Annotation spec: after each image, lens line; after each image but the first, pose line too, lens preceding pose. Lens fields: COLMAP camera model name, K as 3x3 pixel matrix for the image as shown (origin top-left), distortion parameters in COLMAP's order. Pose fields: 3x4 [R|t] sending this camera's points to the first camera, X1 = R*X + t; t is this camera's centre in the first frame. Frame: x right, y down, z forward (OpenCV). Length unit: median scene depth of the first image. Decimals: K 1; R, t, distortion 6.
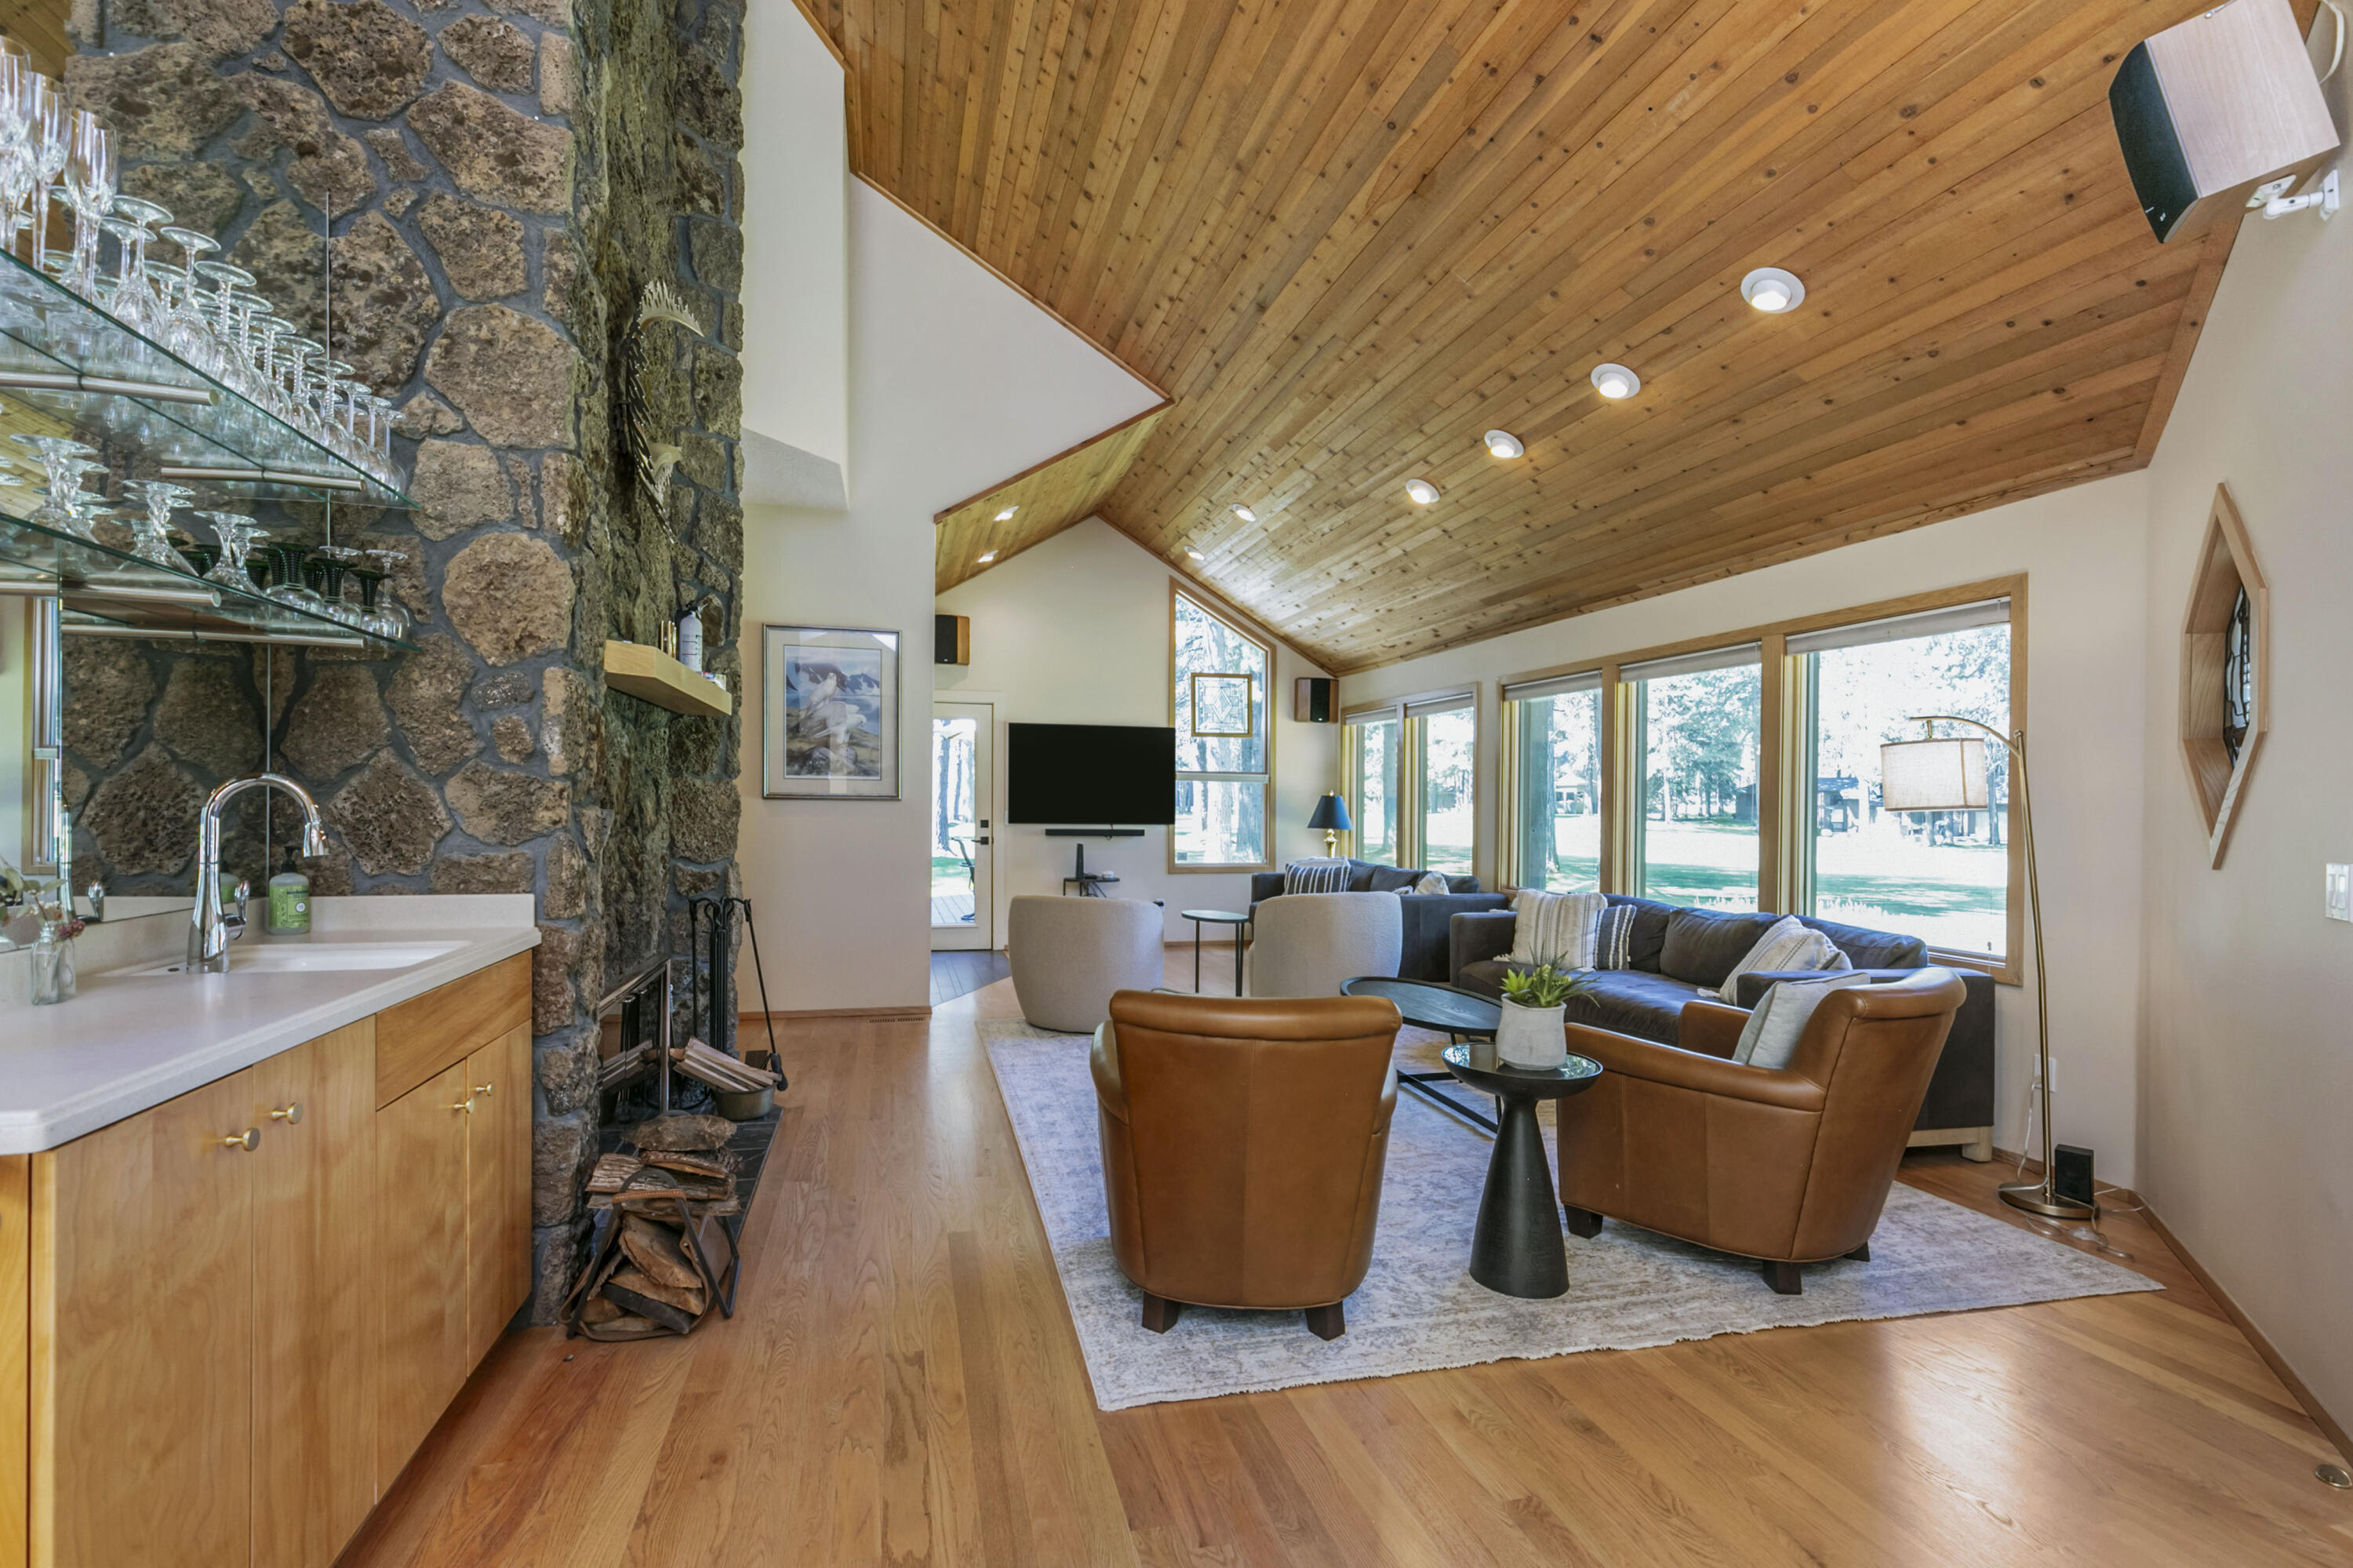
lens RADIAL K [[1074.7, 0, 1195.2], [0, 1074.7, 790.6], [0, 0, 1]] dist [0.001397, -0.001349]
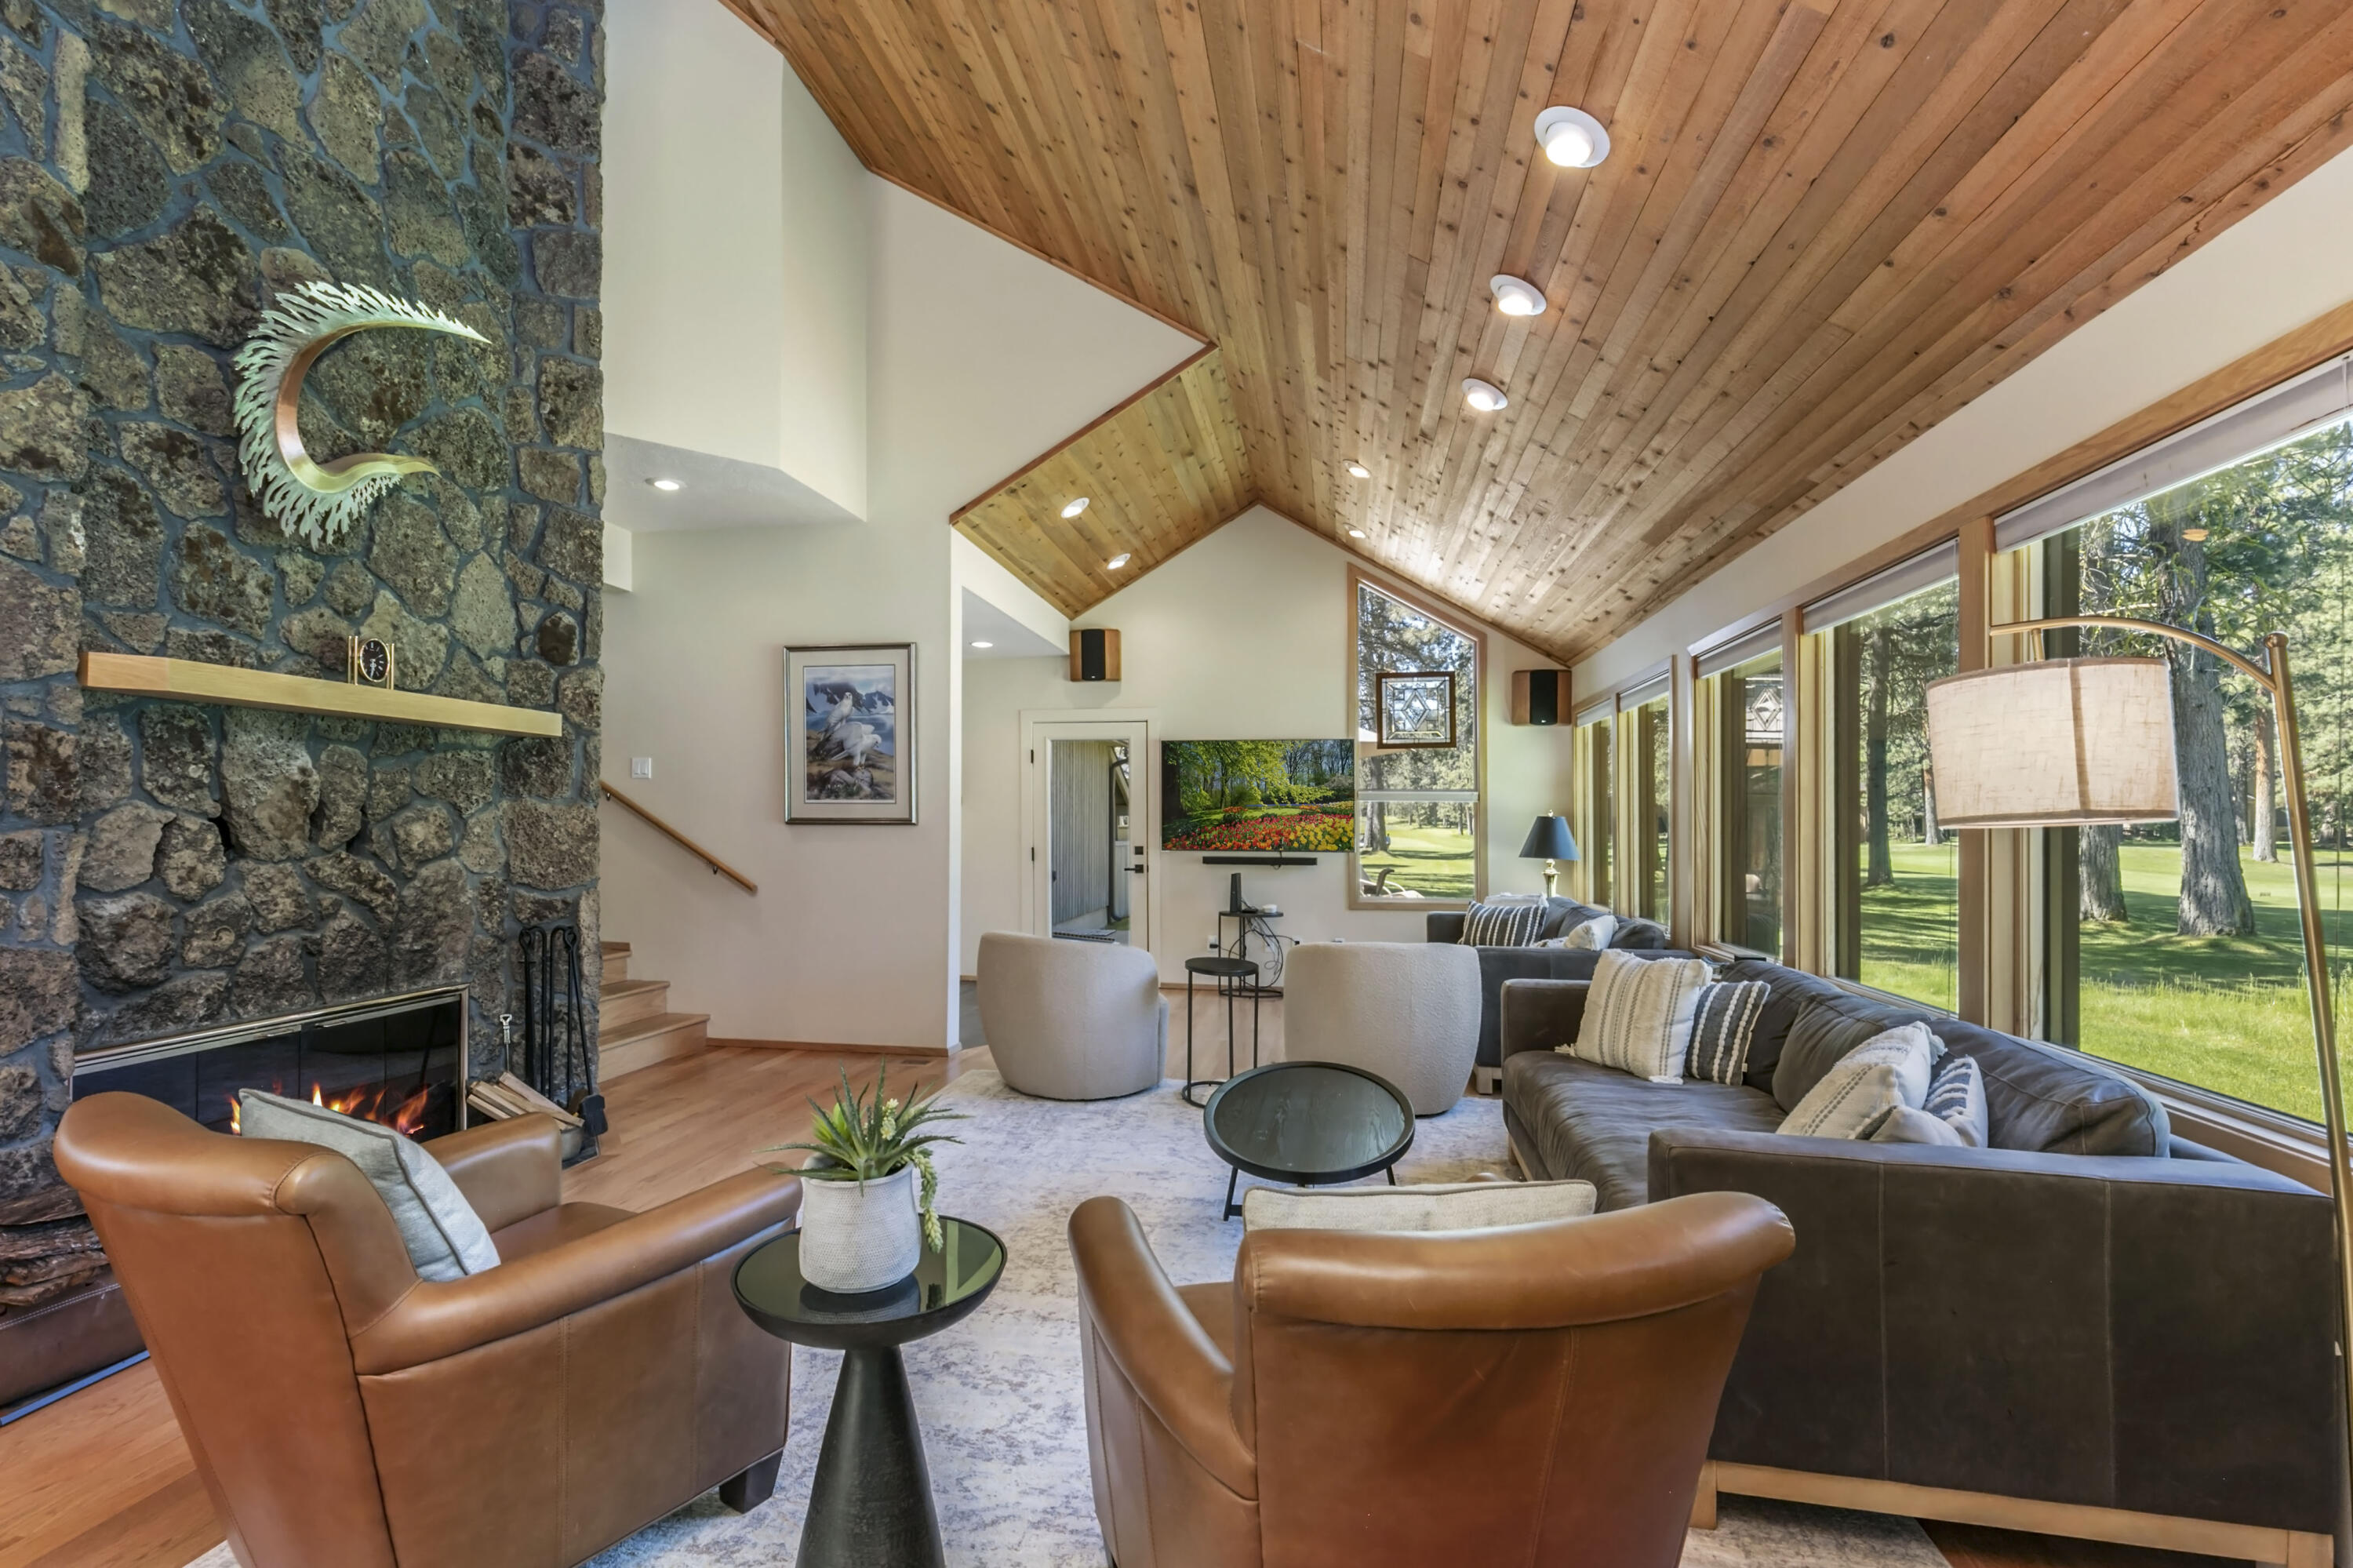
lens RADIAL K [[1074.7, 0, 1161.6], [0, 1074.7, 805.7], [0, 0, 1]] dist [0.001397, -0.001349]
pose [[0.905455, -0.015079, -0.424174, 0.358493], [0.010356, 0.999856, -0.013438, 0.008165], [0.424316, 0.007775, 0.905481, 0.283011]]
